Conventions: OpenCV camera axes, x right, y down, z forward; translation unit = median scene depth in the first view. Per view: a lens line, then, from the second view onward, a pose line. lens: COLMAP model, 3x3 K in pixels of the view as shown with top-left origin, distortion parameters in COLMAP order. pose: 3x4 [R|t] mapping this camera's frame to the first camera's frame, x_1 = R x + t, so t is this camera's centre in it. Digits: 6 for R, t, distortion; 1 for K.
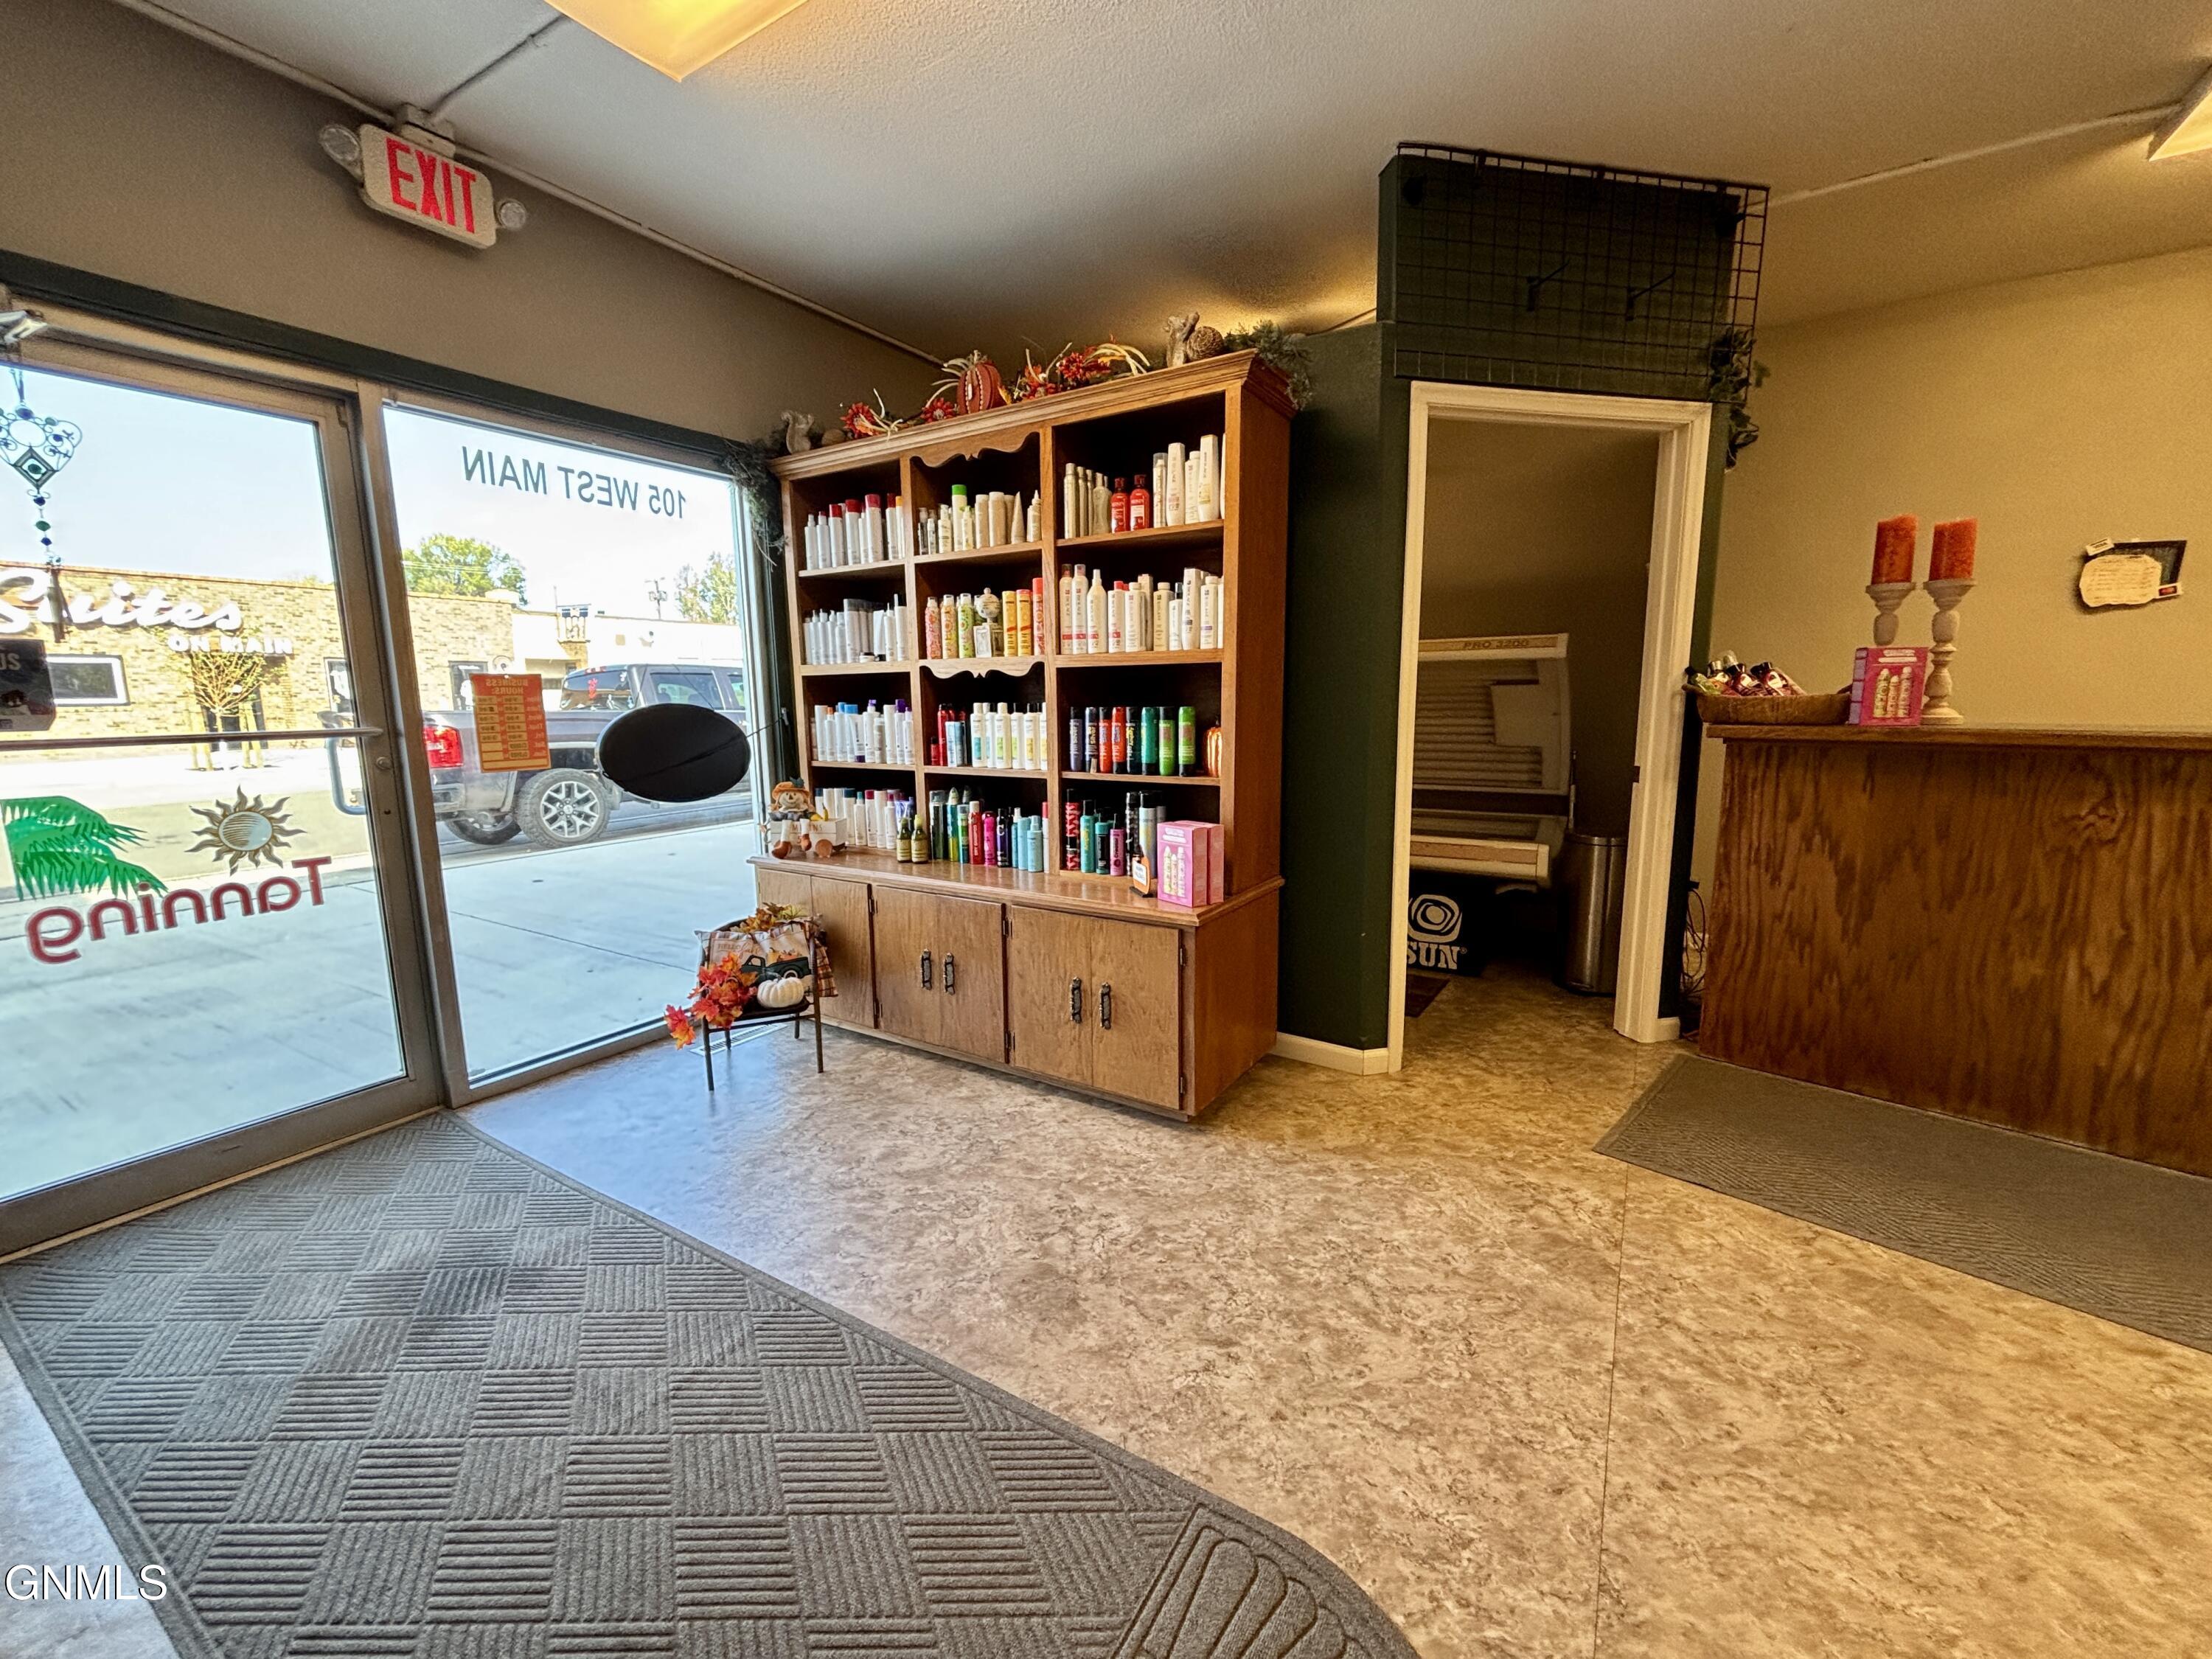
lens RADIAL K [[892.1, 0, 1113.9], [0, 892.1, 831.0], [0, 0, 1]] dist [-0.000847, 0.001053]
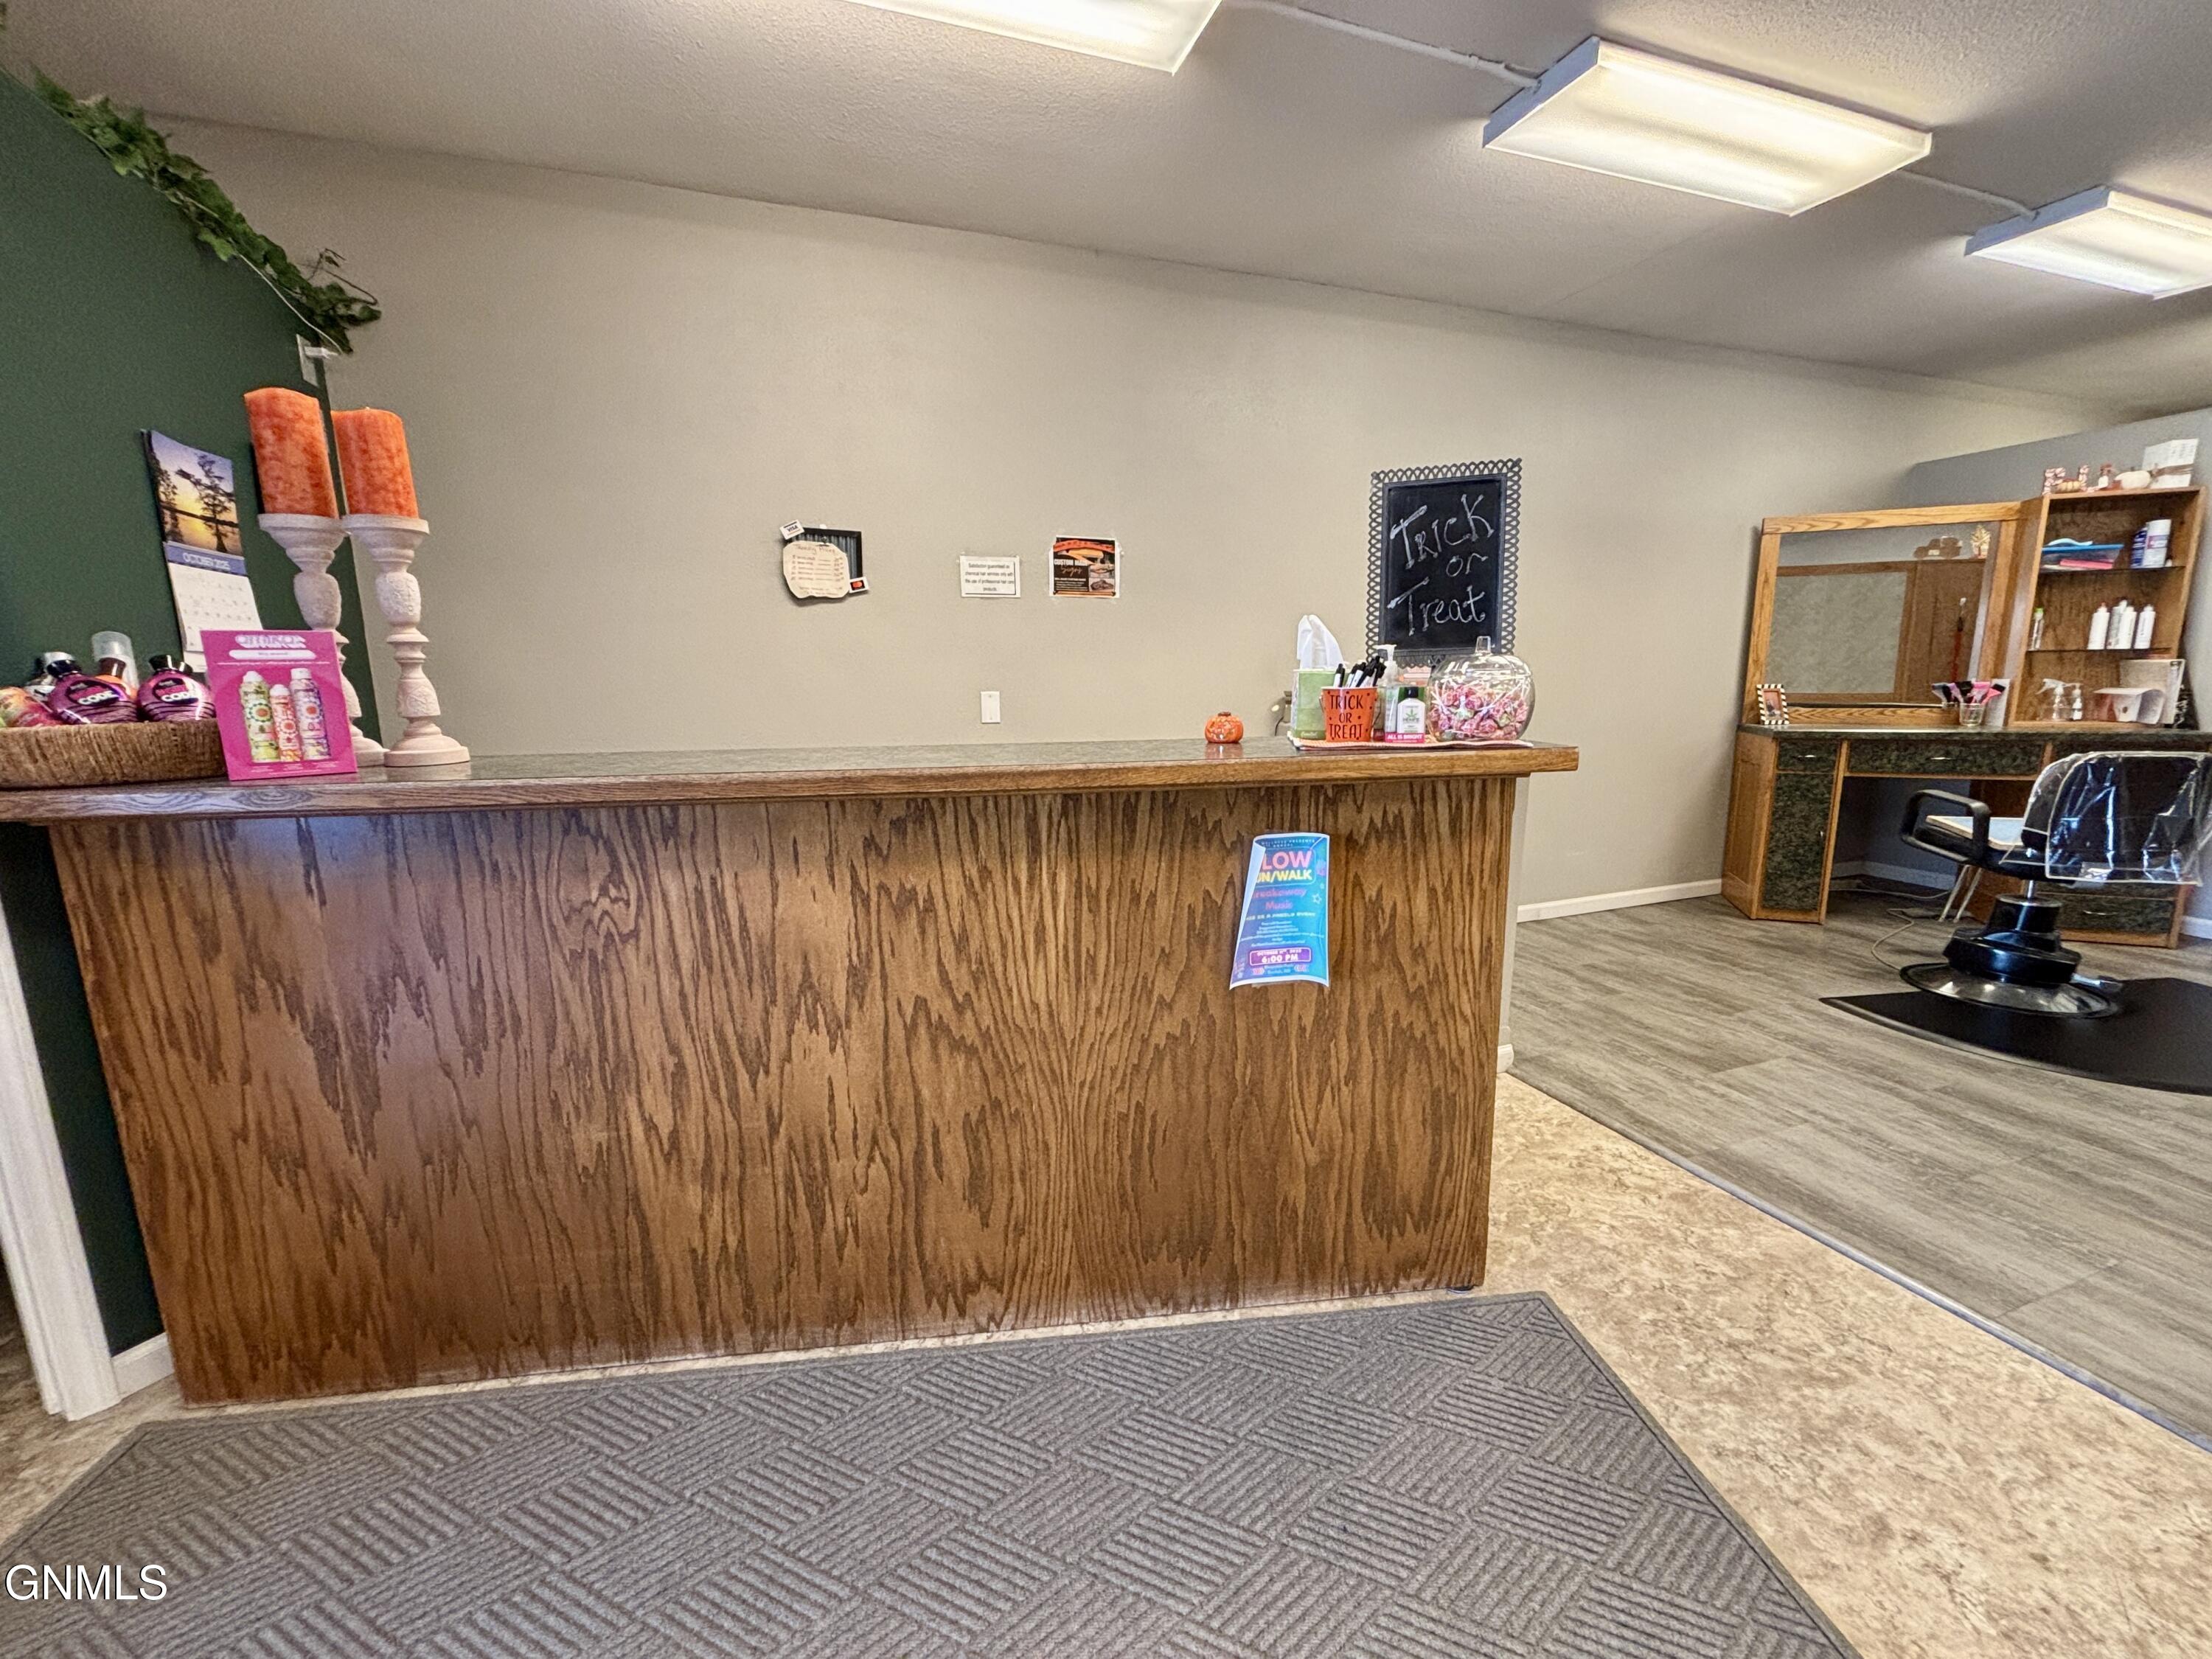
lens RADIAL K [[892.1, 0, 1099.6], [0, 892.1, 836.4], [0, 0, 1]] dist [-0.000847, 0.001053]
pose [[0.624531, -0.147418, 0.766961, 0.758001], [0.134377, 0.987662, 0.080417, -0.060288], [-0.769353, 0.052839, 0.636635, 0.278964]]
